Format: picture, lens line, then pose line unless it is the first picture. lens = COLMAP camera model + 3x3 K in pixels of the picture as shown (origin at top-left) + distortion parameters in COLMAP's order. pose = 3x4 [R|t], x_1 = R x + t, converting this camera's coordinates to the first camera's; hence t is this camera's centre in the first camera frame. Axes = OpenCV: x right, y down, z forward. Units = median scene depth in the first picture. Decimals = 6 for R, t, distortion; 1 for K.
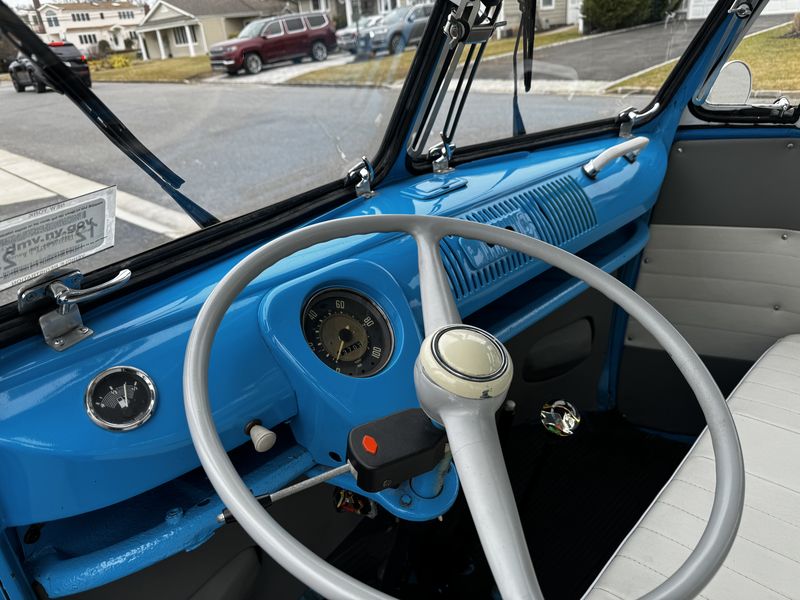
lens RADIAL K [[573.6, 0, 402.8], [0, 573.6, 294.4], [0, 0, 1]] dist [0.052705, -0.058000]
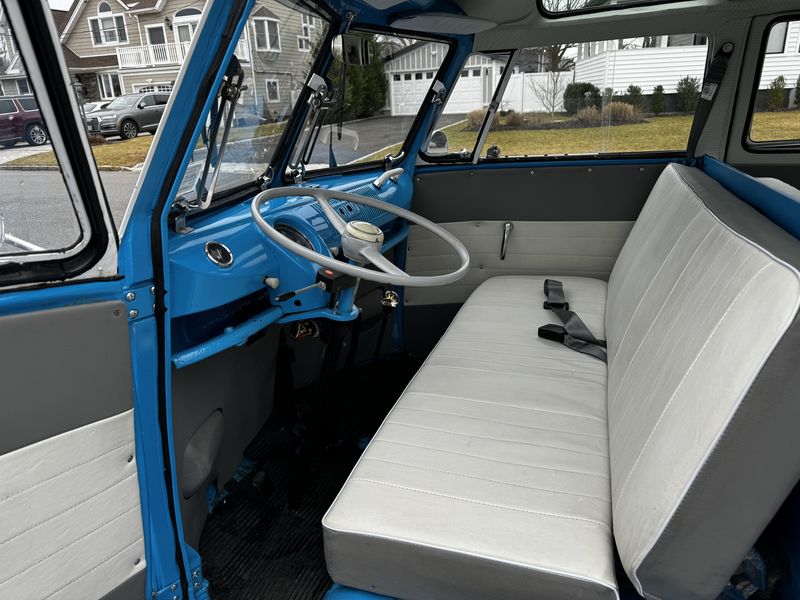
lens RADIAL K [[573.6, 0, 395.5], [0, 573.6, 303.3], [0, 0, 1]] dist [0.052705, -0.058000]
pose [[0.909023, -0.101769, 0.404128, -0.305346], [0.151253, 0.984169, -0.092382, 0.257718], [-0.388329, 0.145103, 0.910025, -0.465950]]
